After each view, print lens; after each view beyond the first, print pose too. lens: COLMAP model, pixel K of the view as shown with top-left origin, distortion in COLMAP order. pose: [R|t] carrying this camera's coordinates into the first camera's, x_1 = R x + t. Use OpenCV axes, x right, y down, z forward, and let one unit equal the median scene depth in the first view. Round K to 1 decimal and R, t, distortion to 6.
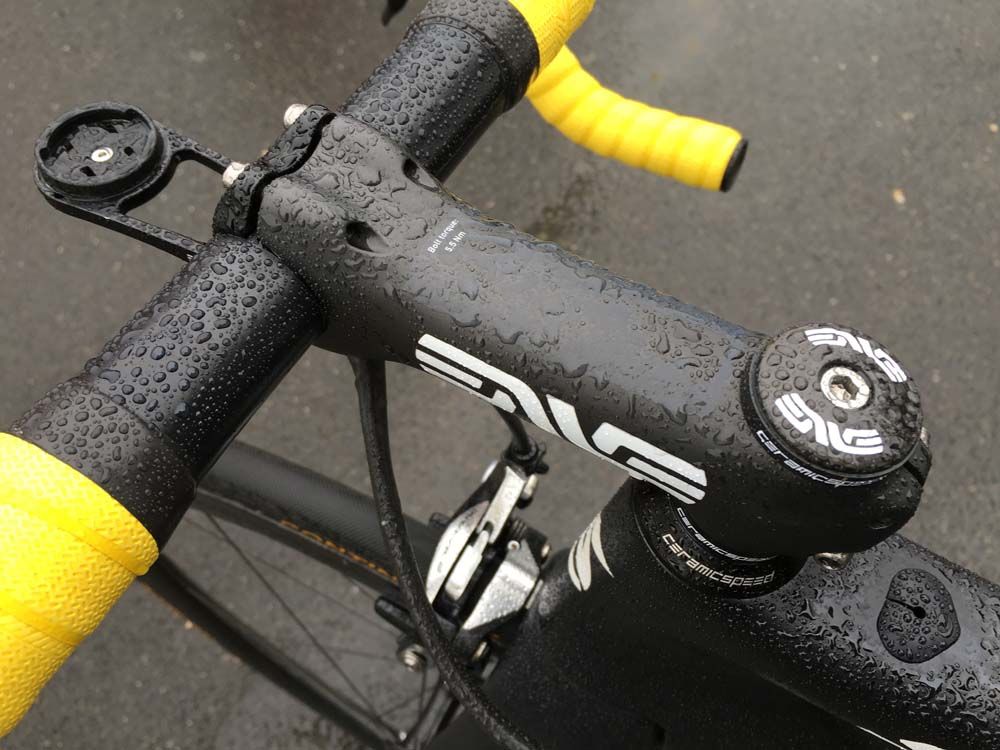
lens RADIAL K [[870.8, 0, 497.2], [0, 870.8, 373.9], [0, 0, 1]] dist [0.084676, -0.123237]
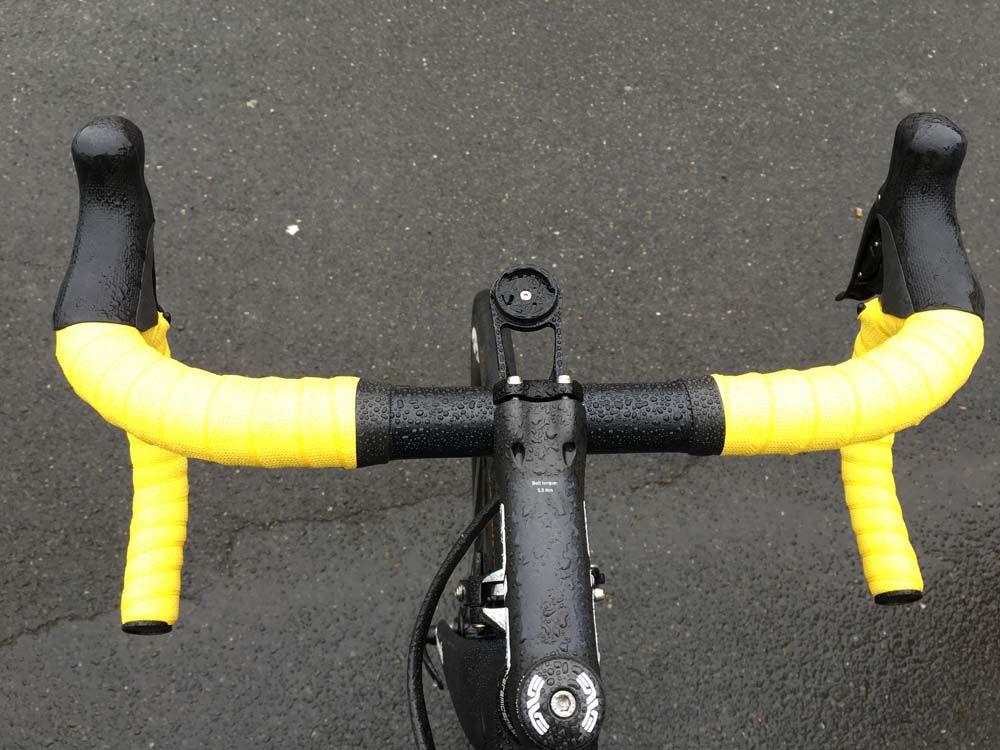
lens RADIAL K [[870.8, 0, 499.8], [0, 870.8, 377.9], [0, 0, 1]] dist [0.084676, -0.123237]
pose [[0.518262, 0.772770, -0.366376, 0.417155], [-0.730352, 0.622811, 0.280522, -0.777506], [0.444962, 0.122200, 0.887173, -0.795089]]
